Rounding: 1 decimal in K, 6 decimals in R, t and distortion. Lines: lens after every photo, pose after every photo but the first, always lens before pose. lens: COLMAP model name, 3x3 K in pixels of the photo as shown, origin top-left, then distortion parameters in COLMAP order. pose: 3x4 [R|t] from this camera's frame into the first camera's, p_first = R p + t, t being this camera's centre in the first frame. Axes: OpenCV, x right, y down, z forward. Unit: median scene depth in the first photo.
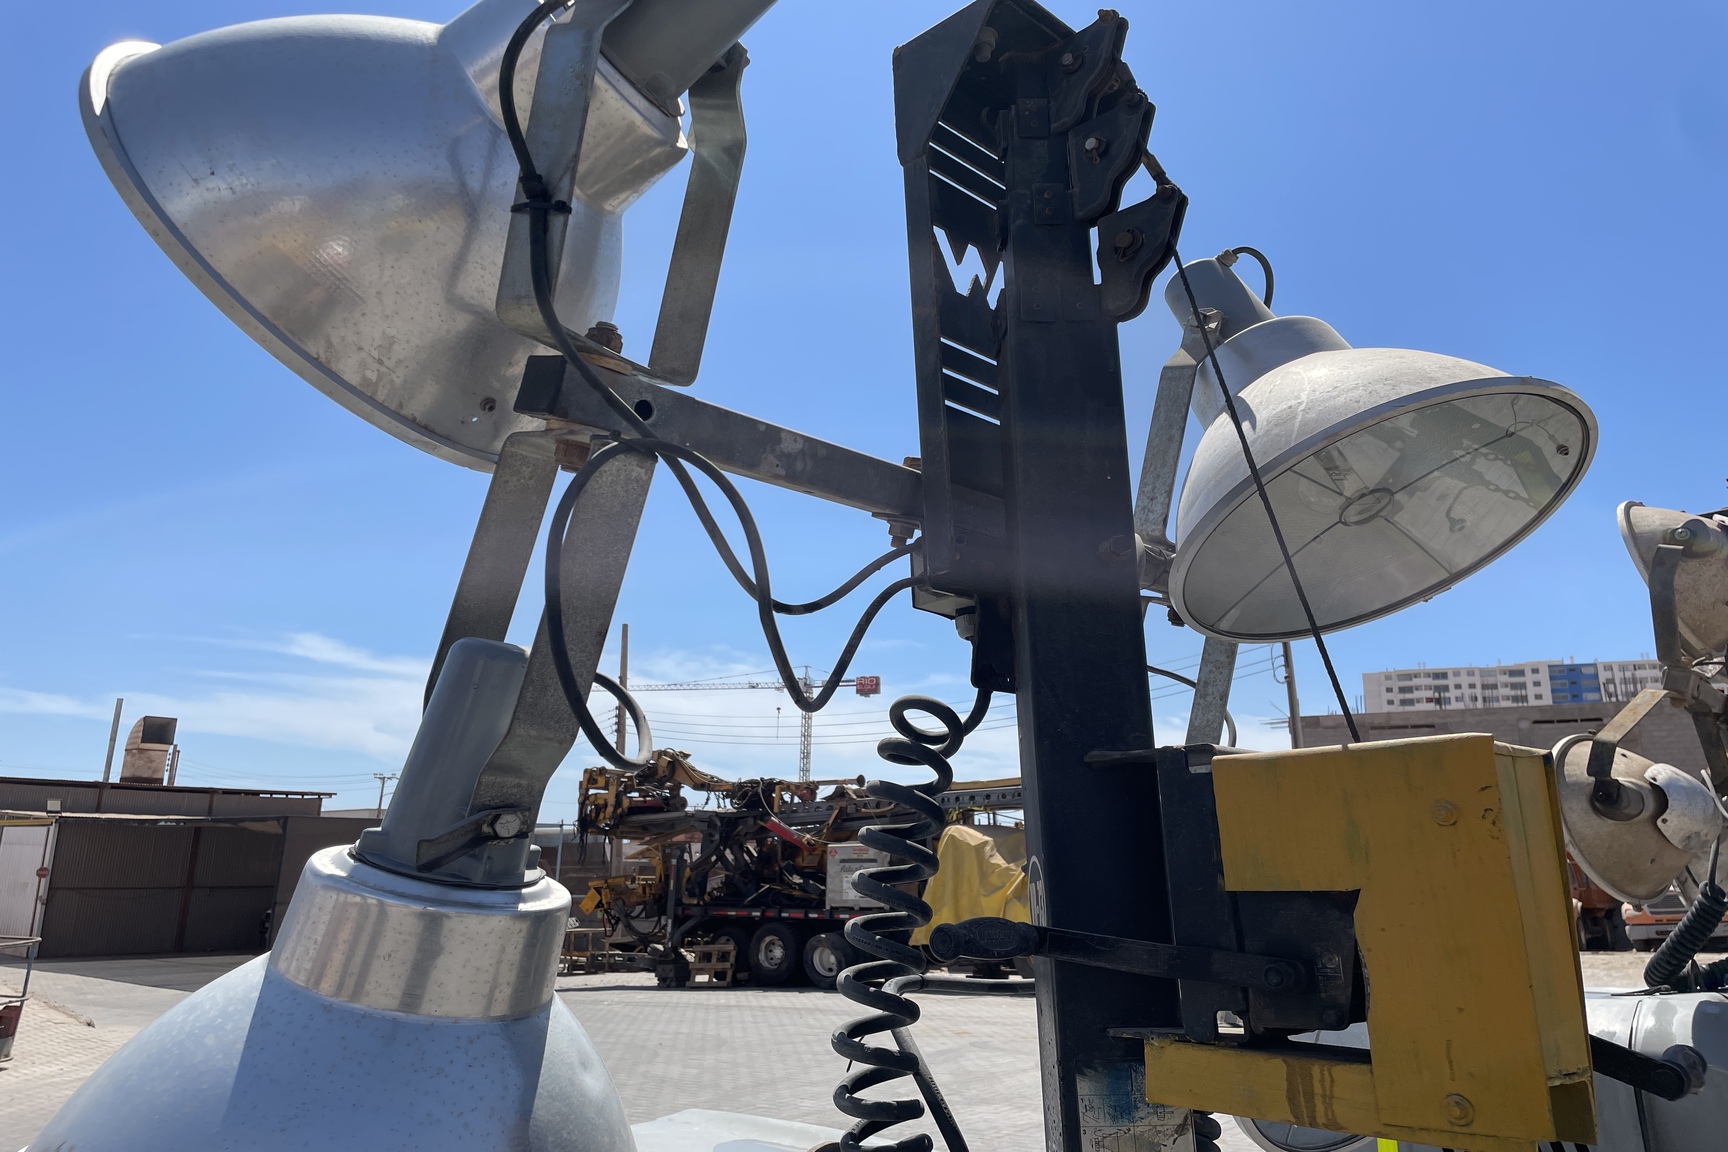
lens RADIAL K [[1302.0, 0, 826.8], [0, 1302.0, 513.0], [0, 0, 1]] dist [0.091779, -0.134706]
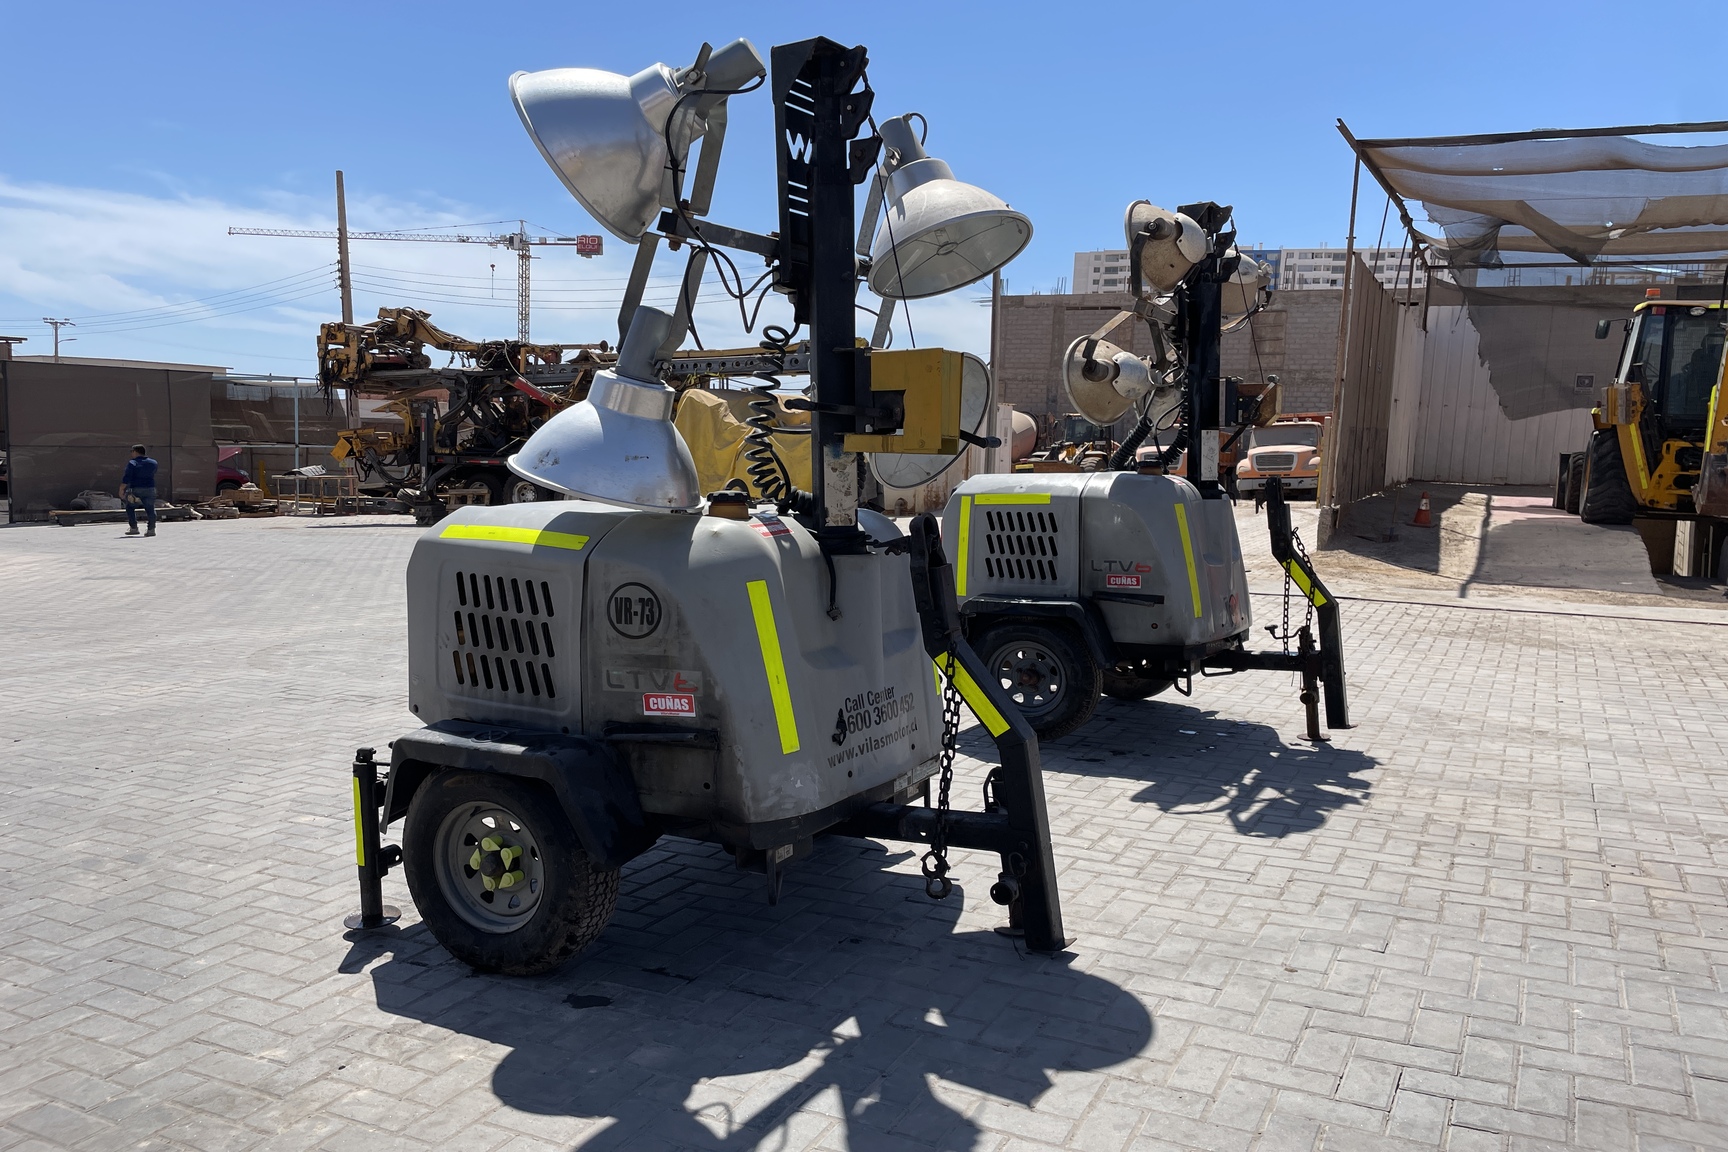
lens RADIAL K [[1324.6, 0, 849.9], [0, 1324.6, 580.4], [0, 0, 1]] dist [0.096523, -0.150098]
pose [[0.974760, -0.010310, 0.223019, -0.022856], [-0.072039, 0.930976, 0.357902, -0.021016], [-0.211315, -0.364935, 0.906735, -0.099903]]
